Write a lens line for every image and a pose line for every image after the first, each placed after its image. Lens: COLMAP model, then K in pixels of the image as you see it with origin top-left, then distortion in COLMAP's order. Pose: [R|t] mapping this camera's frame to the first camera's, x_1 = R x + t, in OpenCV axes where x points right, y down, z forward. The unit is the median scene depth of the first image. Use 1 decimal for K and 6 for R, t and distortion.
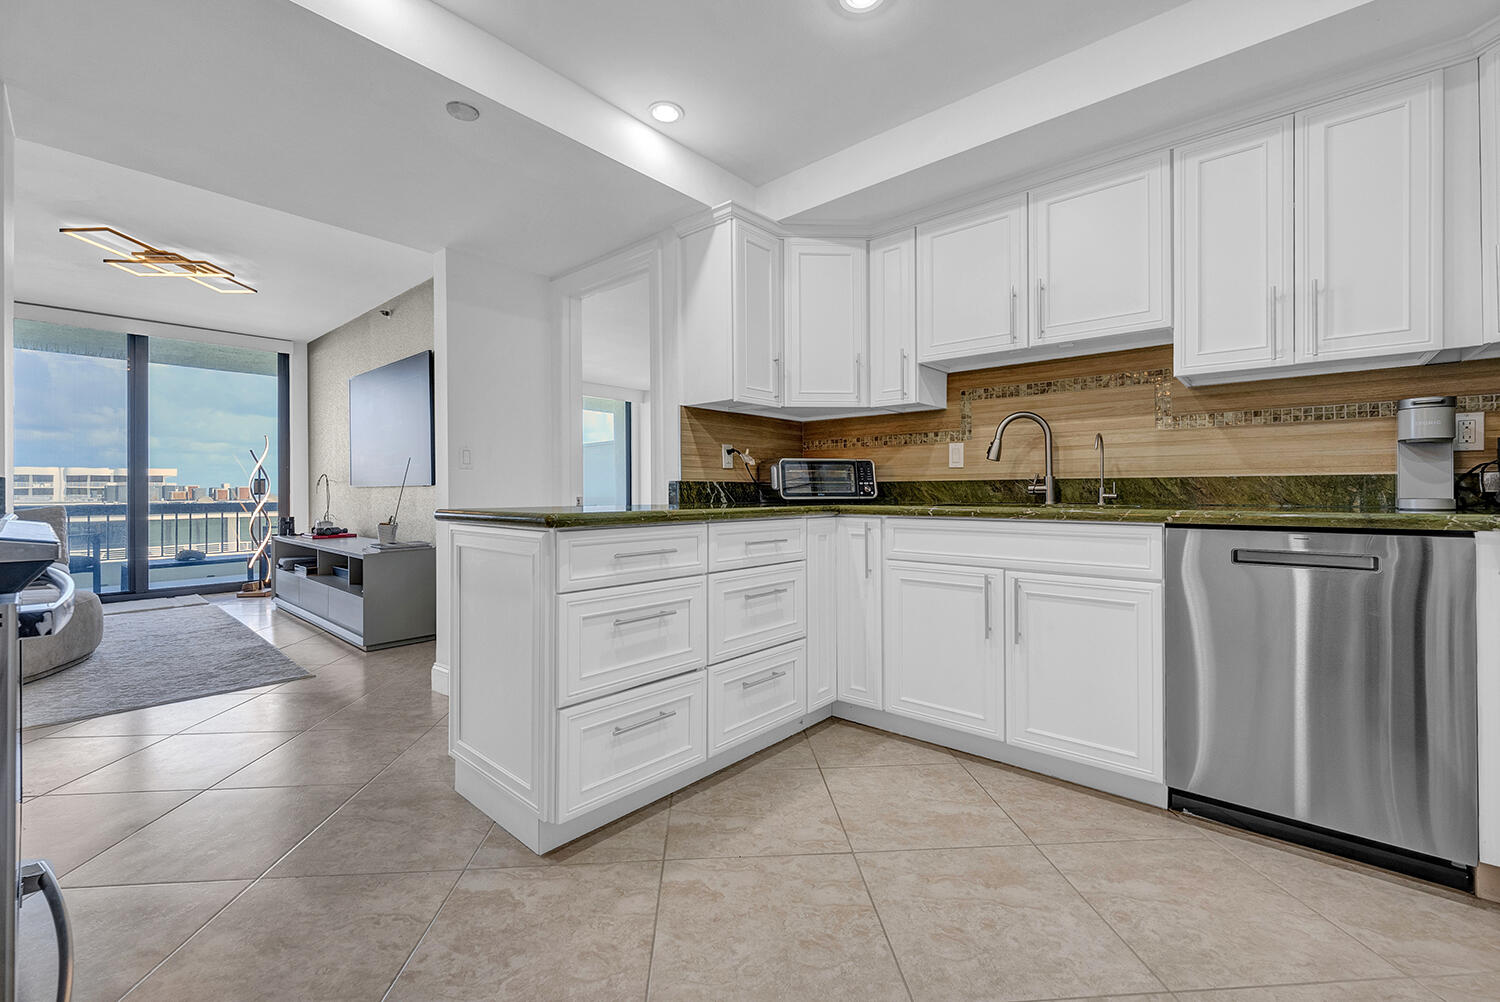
lens RADIAL K [[616.6, 0, 746.9], [0, 616.6, 487.2], [0, 0, 1]] dist [-0.004795, 0.000991]
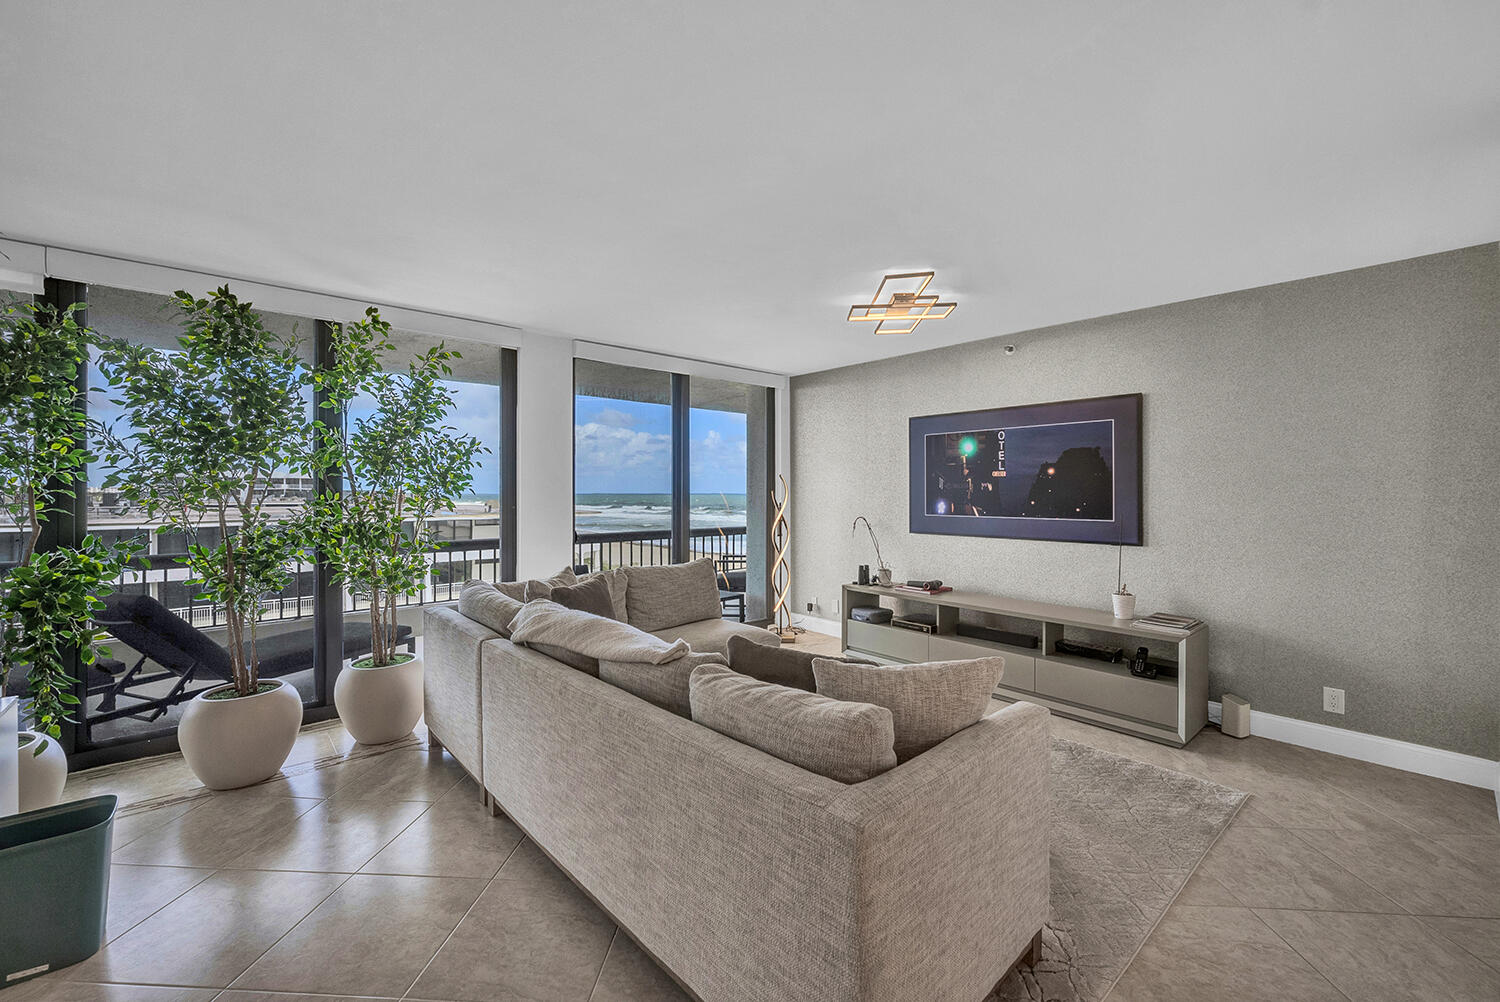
lens RADIAL K [[616.6, 0, 761.5], [0, 616.6, 490.3], [0, 0, 1]] dist [-0.004795, 0.000991]
pose [[0.990086, 0.006405, -0.140313, -1.710361], [-0.006553, 0.999978, -0.000594, -0.147541], [0.140306, 0.001508, 0.990107, 0.085319]]
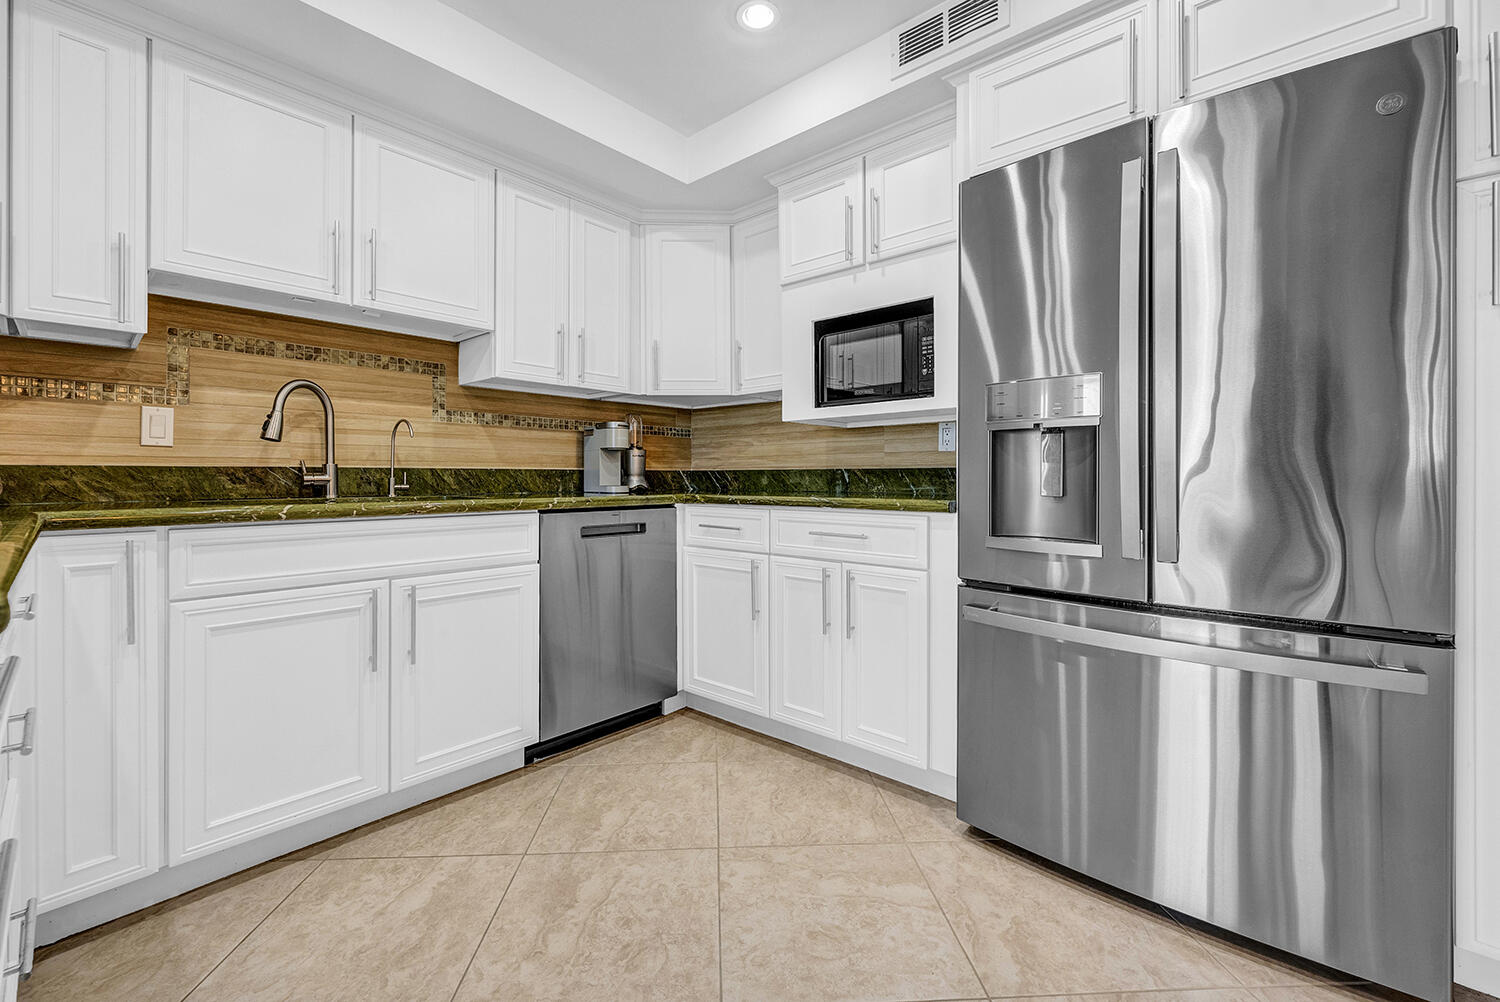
lens RADIAL K [[616.6, 0, 751.0], [0, 616.6, 477.1], [0, 0, 1]] dist [-0.004795, 0.000991]
pose [[0.012171, 0.005390, 0.999911, -0.338837], [-0.003682, 0.999979, -0.005346, 0.002054], [-0.999919, -0.003617, 0.012190, 0.452200]]
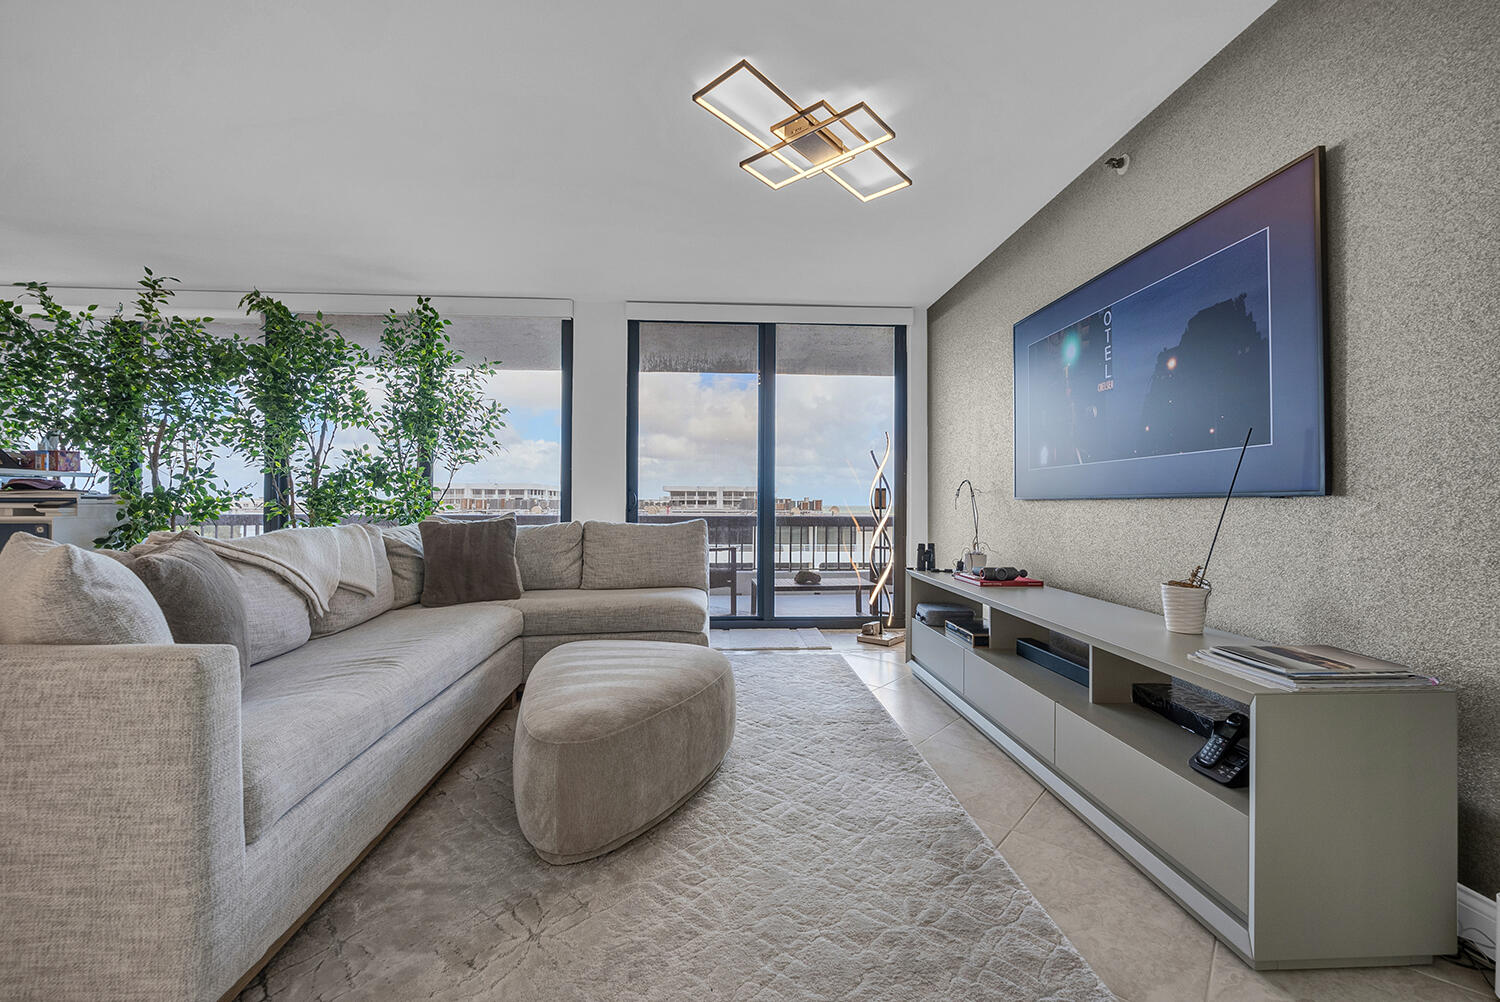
lens RADIAL K [[616.6, 0, 742.7], [0, 616.6, 499.1], [0, 0, 1]] dist [-0.004795, 0.000991]
pose [[0.692969, 0.002829, -0.720961, -0.895660], [-0.004827, 0.999988, -0.000716, 0.002464], [0.720951, 0.003976, 0.692975, 0.862482]]
